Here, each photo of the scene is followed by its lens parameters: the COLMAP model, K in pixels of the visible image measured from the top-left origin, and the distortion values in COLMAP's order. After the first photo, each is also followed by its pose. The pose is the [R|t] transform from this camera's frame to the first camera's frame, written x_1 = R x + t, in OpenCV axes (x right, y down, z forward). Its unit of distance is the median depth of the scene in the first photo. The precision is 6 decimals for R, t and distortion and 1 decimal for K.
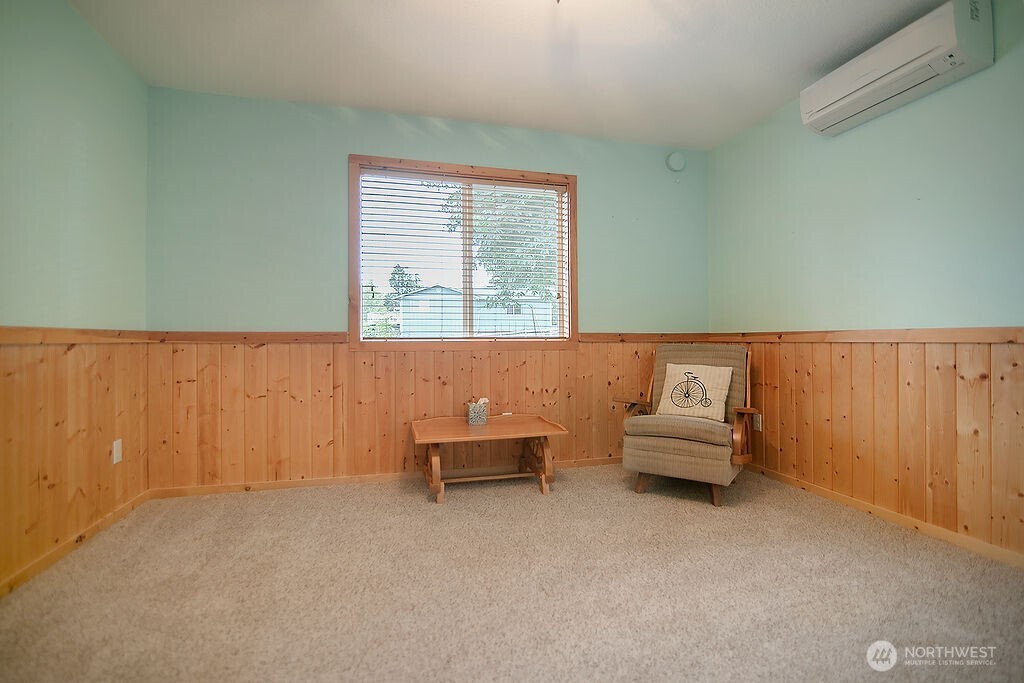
lens RADIAL K [[477.5, 0, 513.7], [0, 477.5, 341.4], [0, 0, 1]] dist [-0.004263, -0.000311]
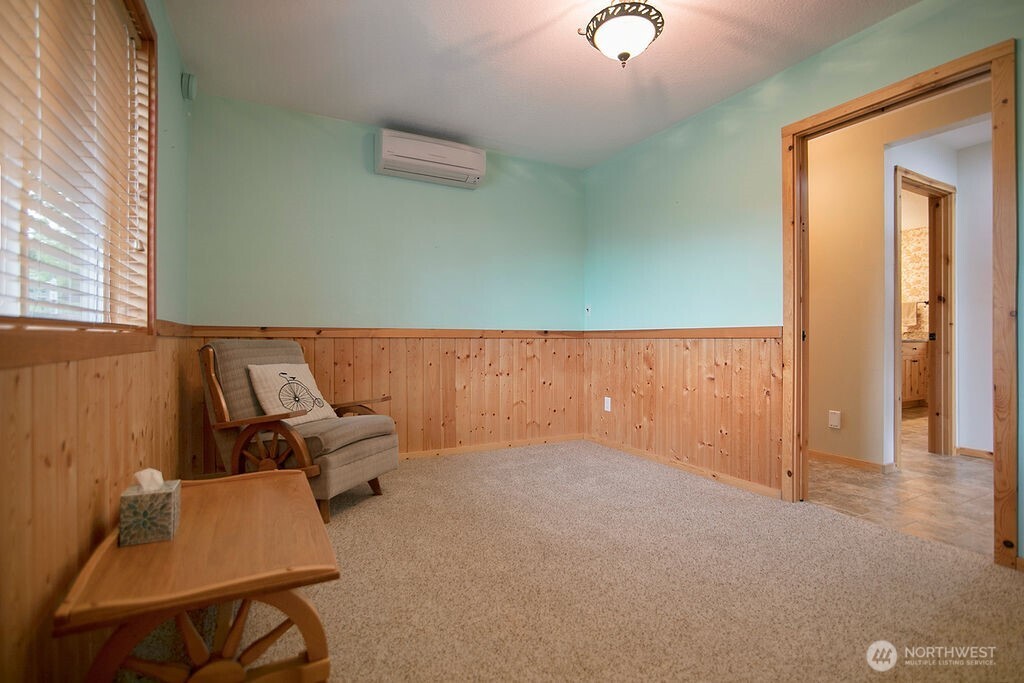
lens RADIAL K [[477.5, 0, 514.5], [0, 477.5, 337.4], [0, 0, 1]] dist [-0.004263, -0.000311]
pose [[-0.233002, 0.004474, 0.972466, -0.776673], [-0.001234, 0.999987, -0.004896, 0.008752], [-0.972476, -0.002341, -0.232993, 1.140662]]
